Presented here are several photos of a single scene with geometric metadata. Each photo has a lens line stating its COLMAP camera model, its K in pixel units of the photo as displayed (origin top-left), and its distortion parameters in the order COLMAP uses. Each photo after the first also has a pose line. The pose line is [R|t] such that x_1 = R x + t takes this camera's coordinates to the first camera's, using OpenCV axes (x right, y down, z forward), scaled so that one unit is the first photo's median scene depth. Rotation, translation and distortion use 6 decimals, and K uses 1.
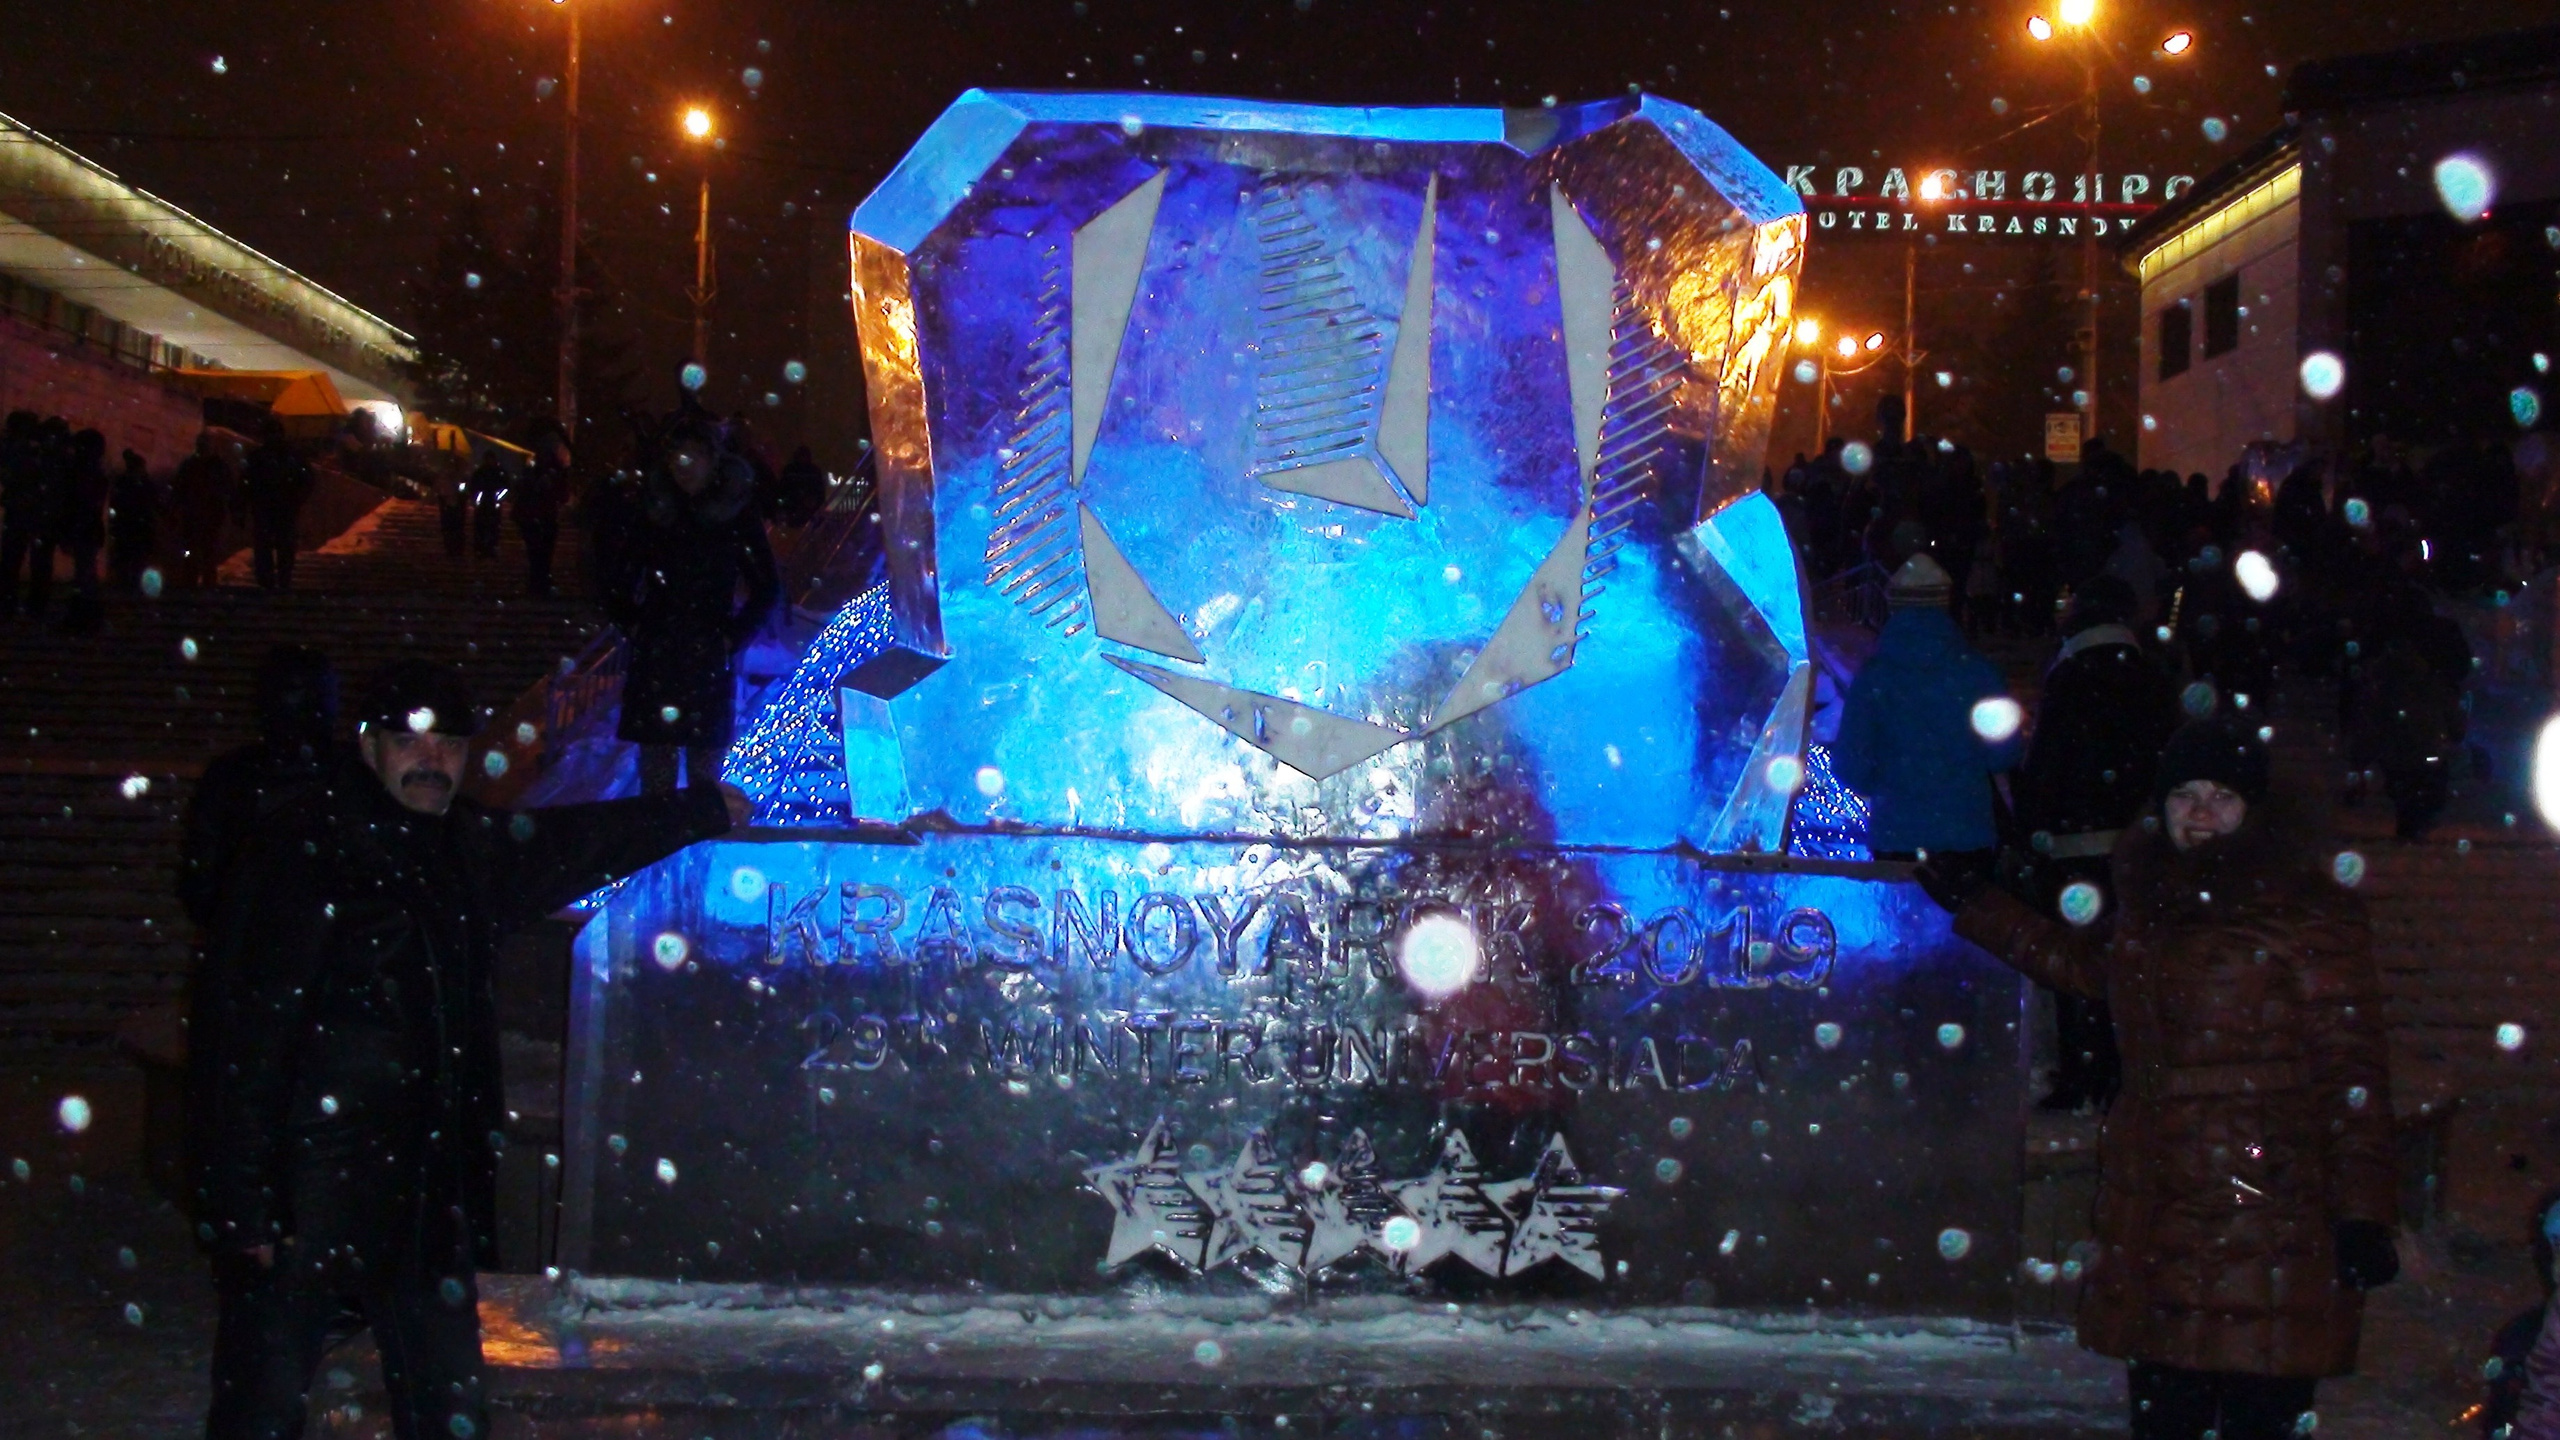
lens RADIAL K [[2876.1, 0, 1277.2], [0, 2876.1, 722.3], [0, 0, 1]] dist [-0.010721, 0.000000]
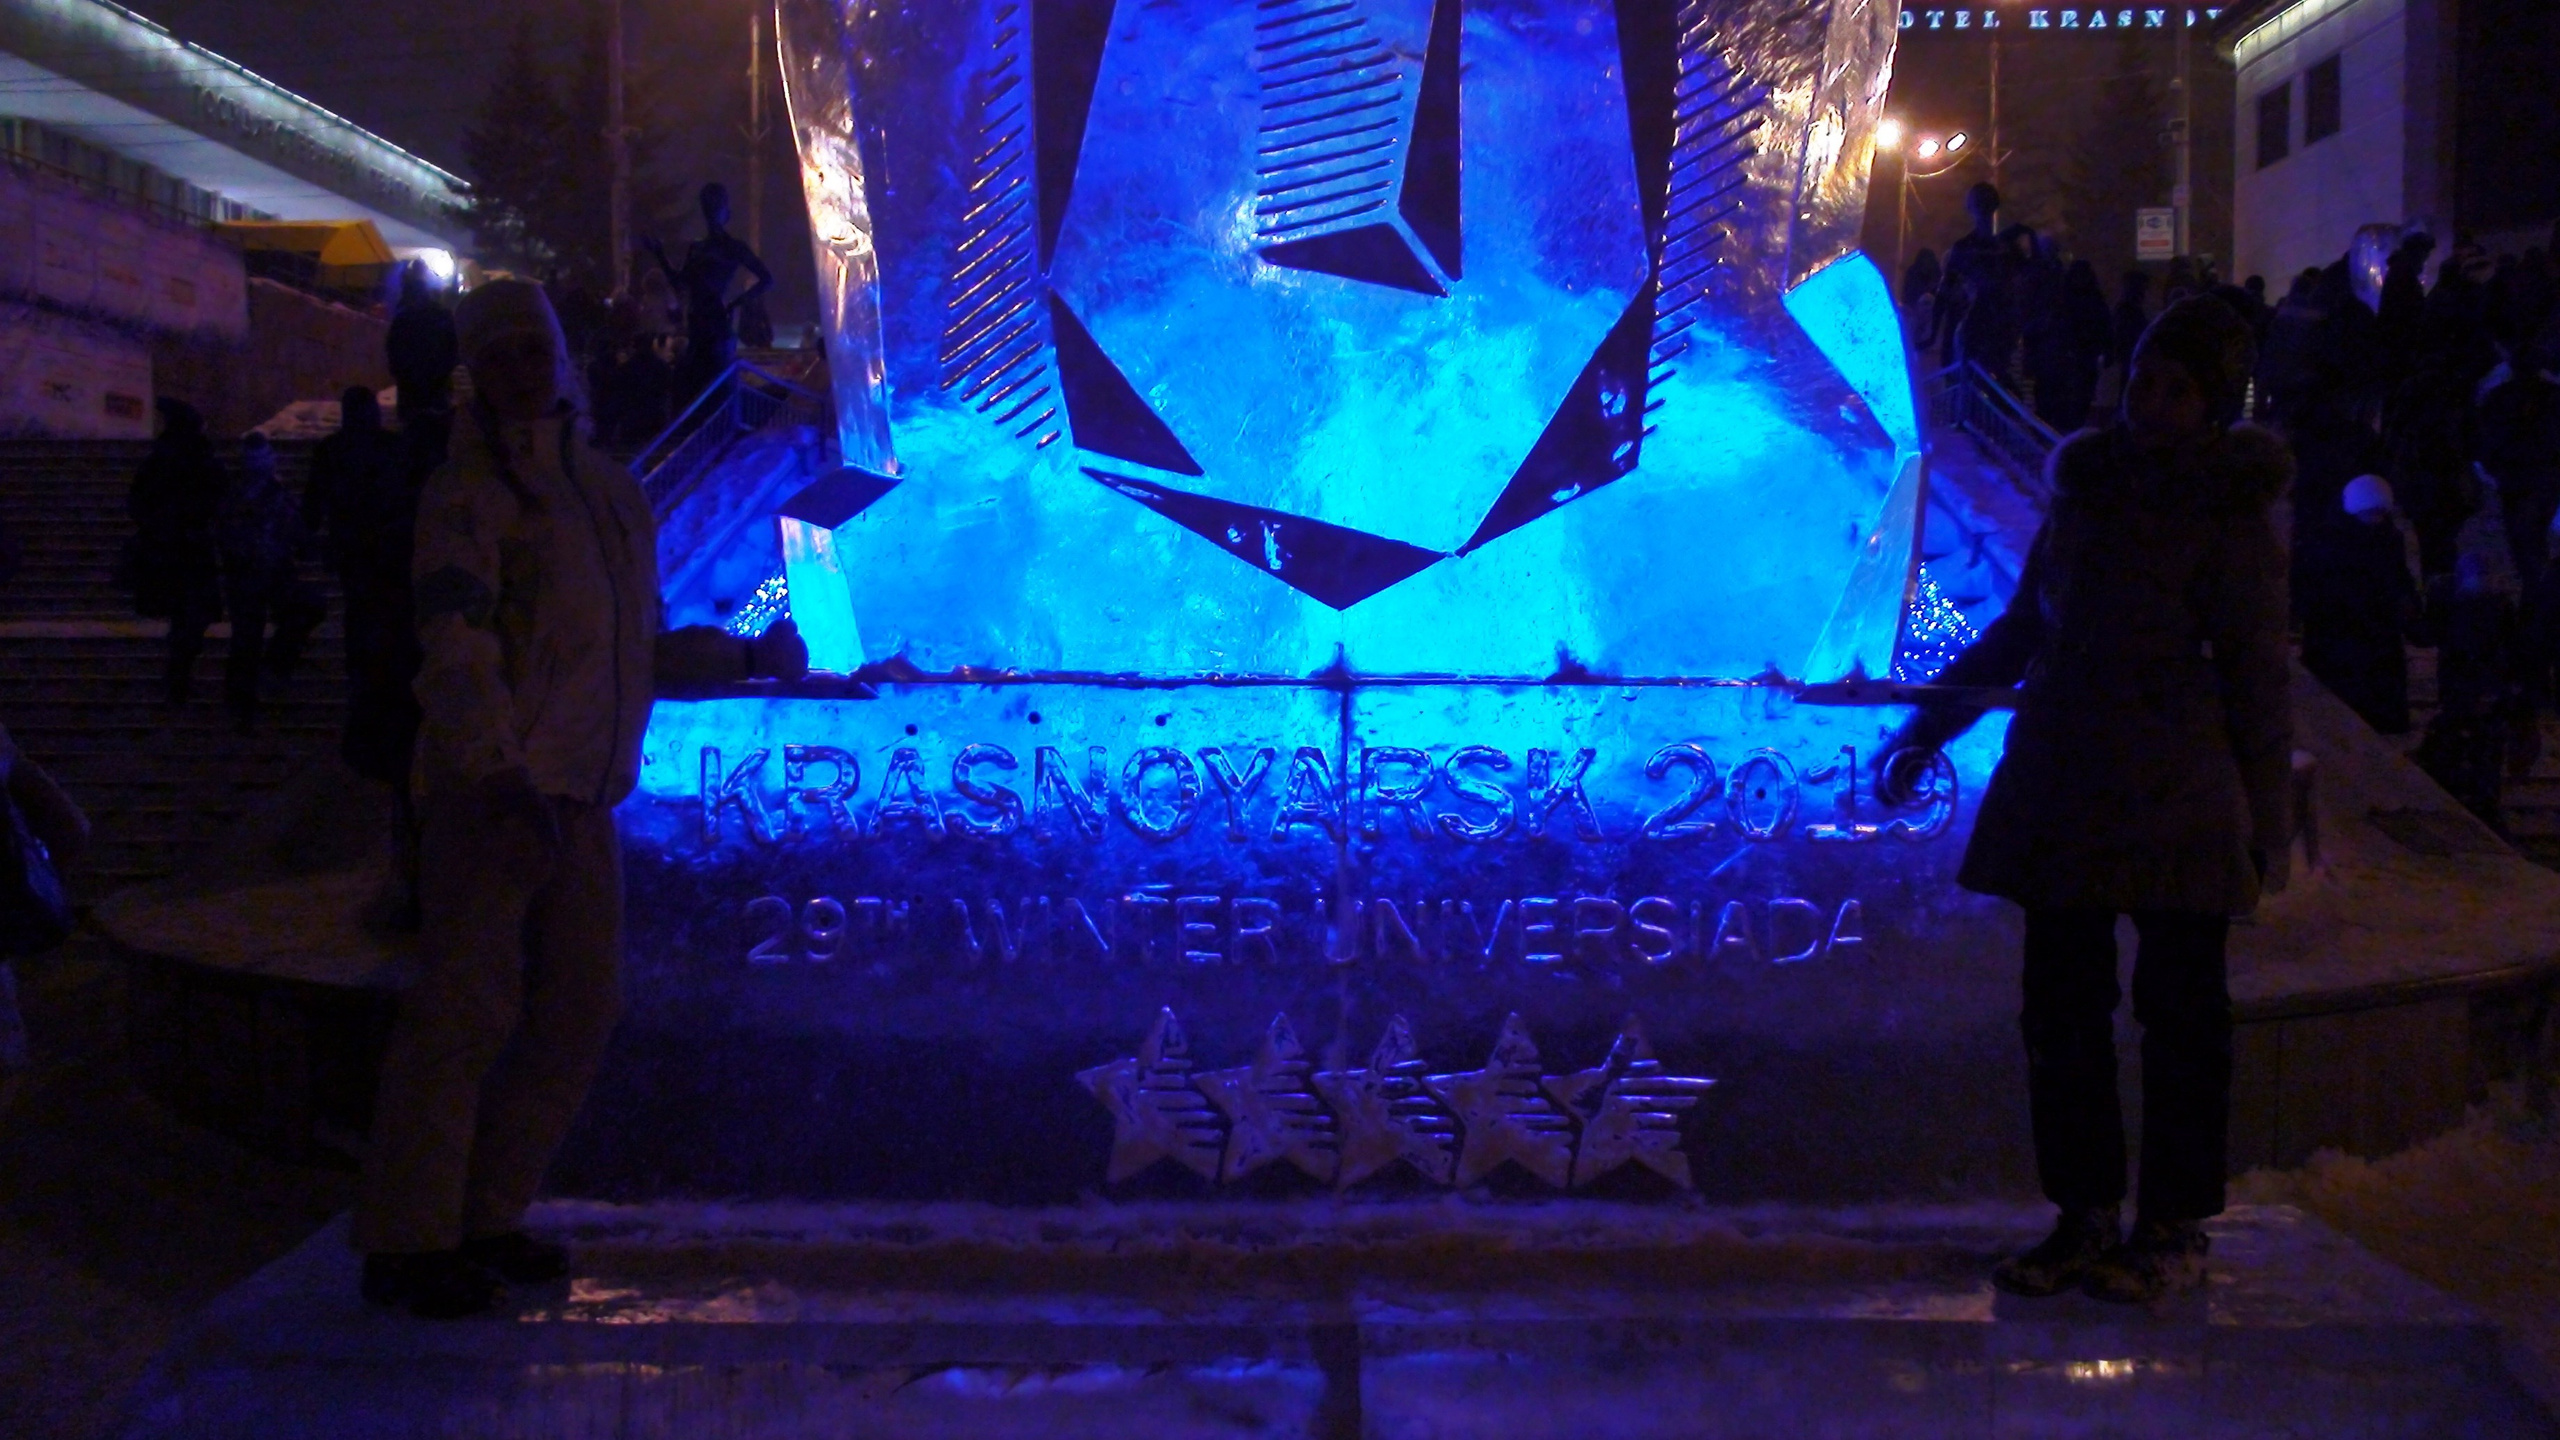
lens RADIAL K [[2876.1, 0, 1274.2], [0, 2876.1, 723.9], [0, 0, 1]] dist [-0.010721, 0.000000]
pose [[0.999200, -0.025811, -0.030545, 0.019342], [0.027589, 0.997859, 0.059305, 0.002805], [0.028949, -0.060101, 0.997772, 0.148383]]
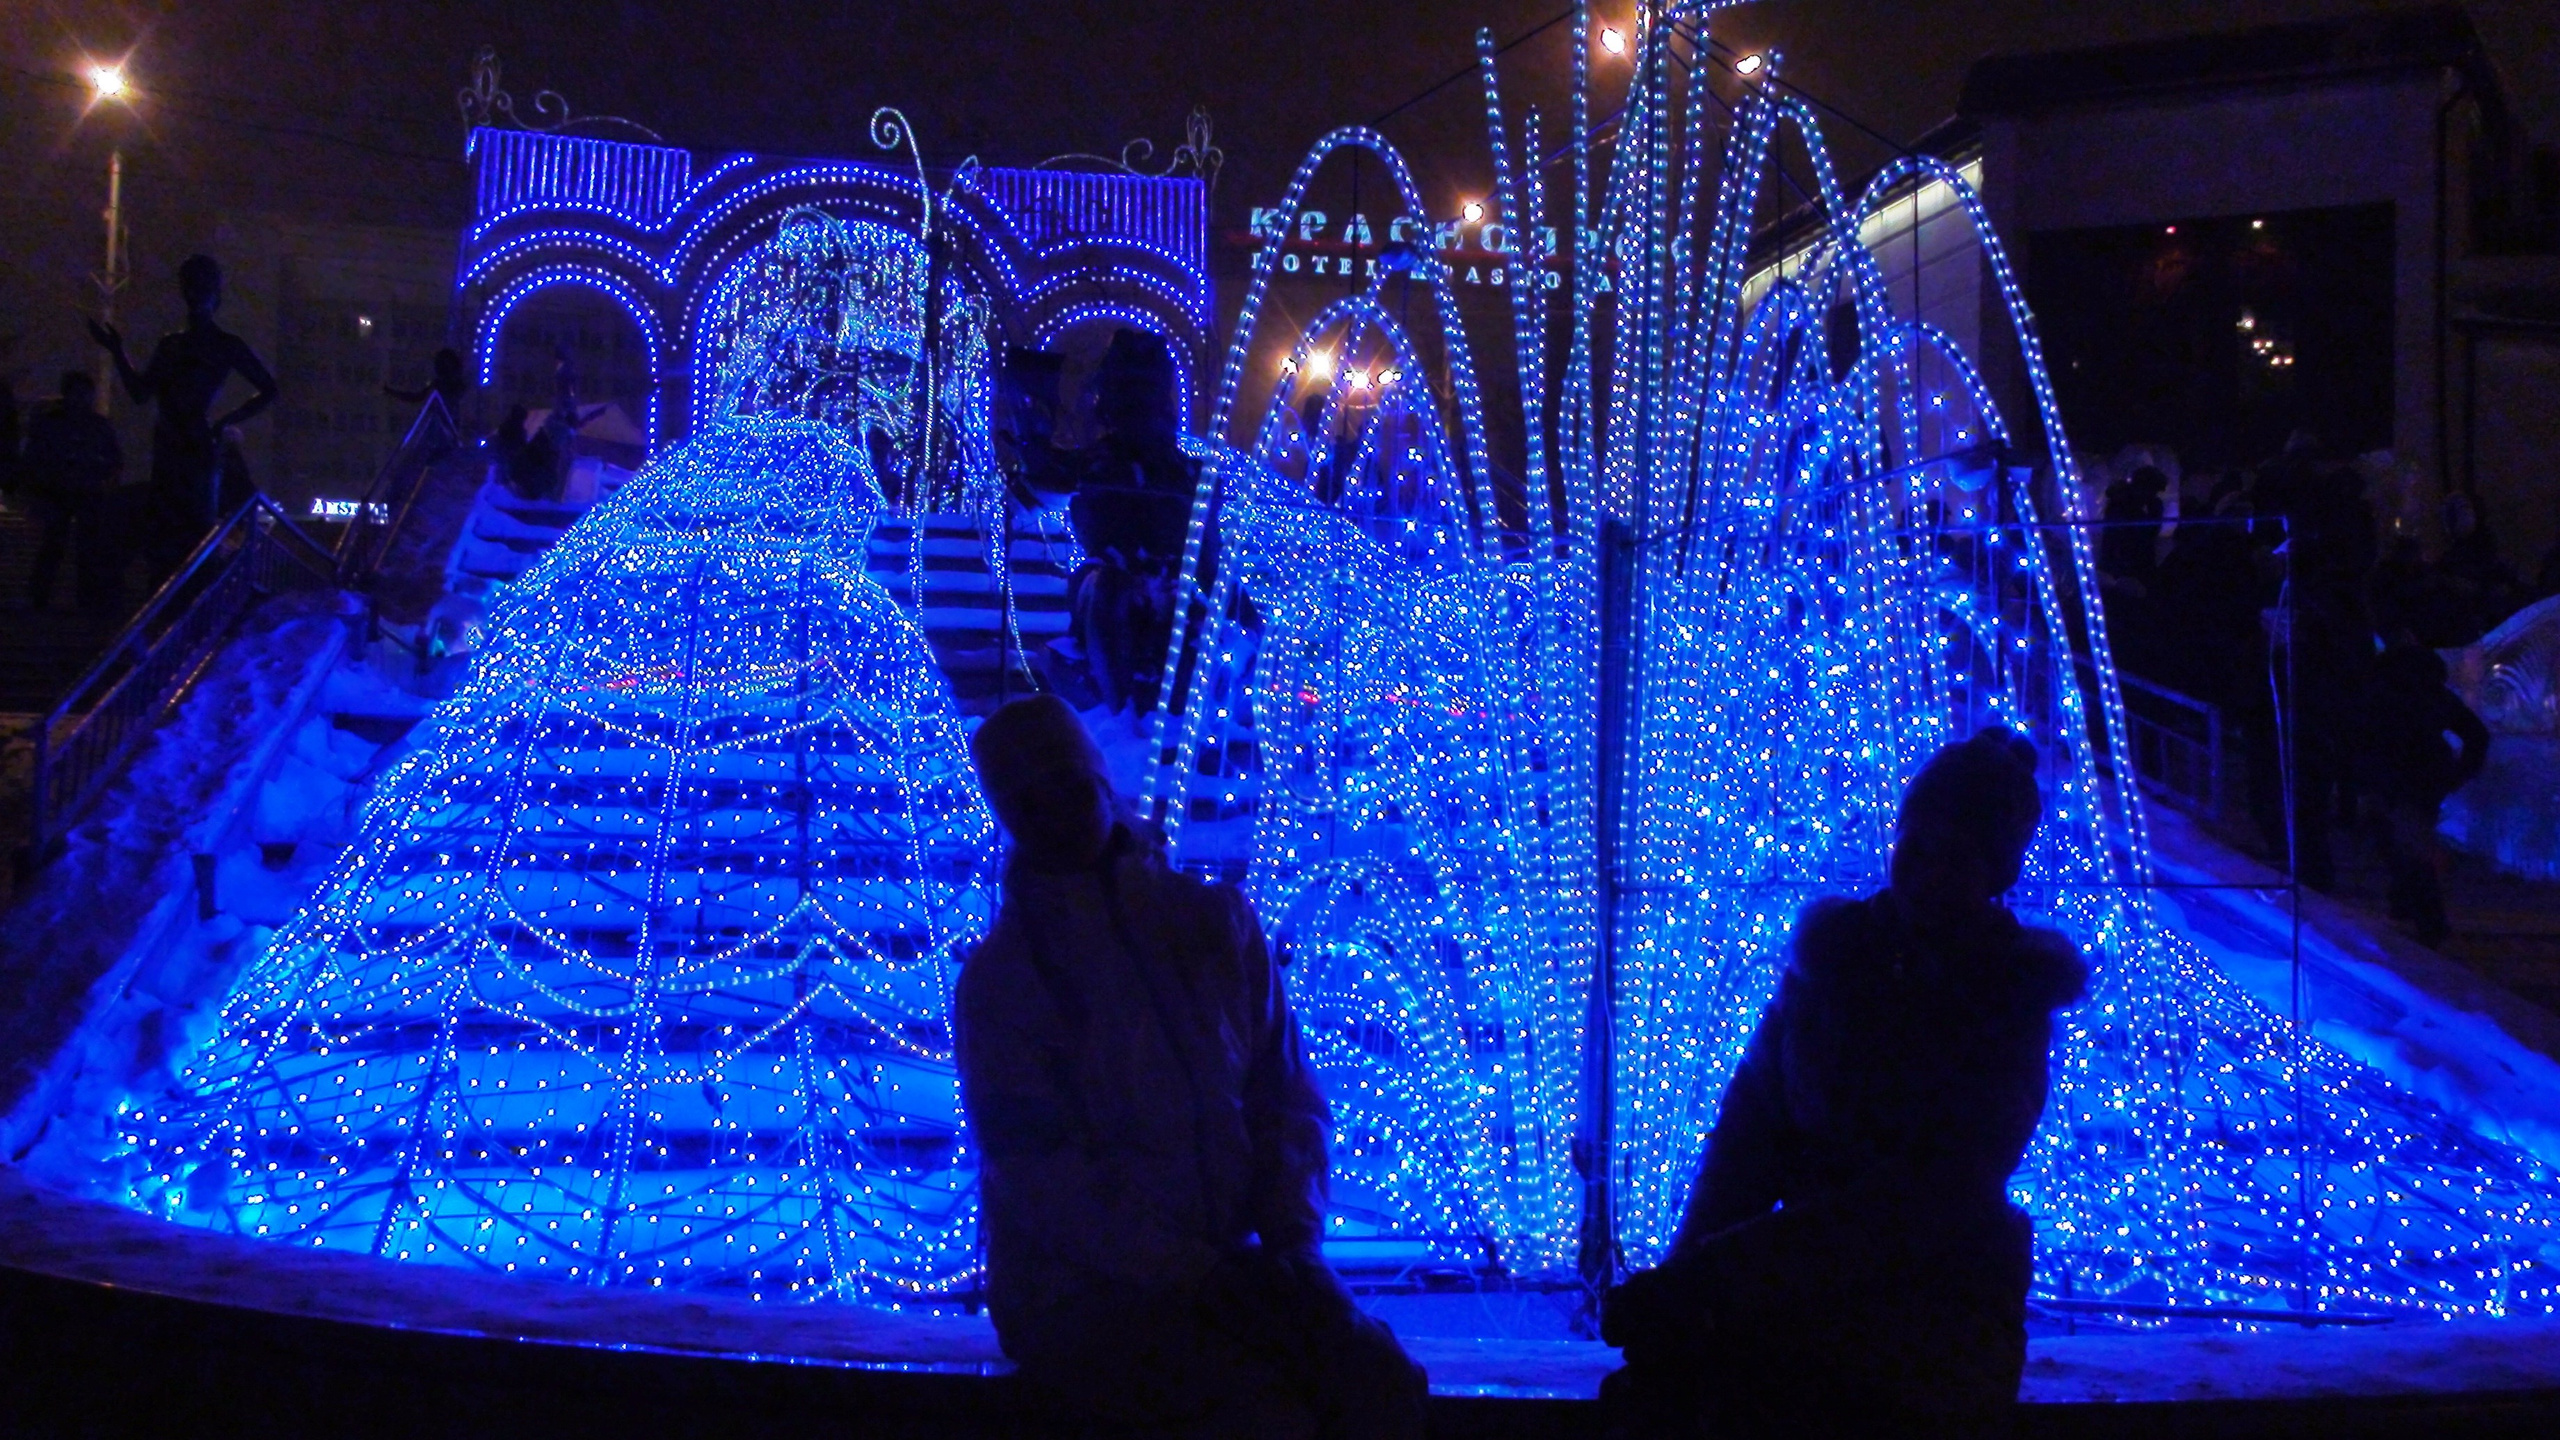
lens RADIAL K [[2876.1, 0, 1275.9], [0, 2876.1, 721.1], [0, 0, 1]] dist [-0.010721, 0.000000]
pose [[0.980197, 0.002366, 0.198011, -0.312240], [0.000919, 0.999863, -0.016501, -0.012283], [-0.198023, 0.016356, 0.980061, 0.967392]]
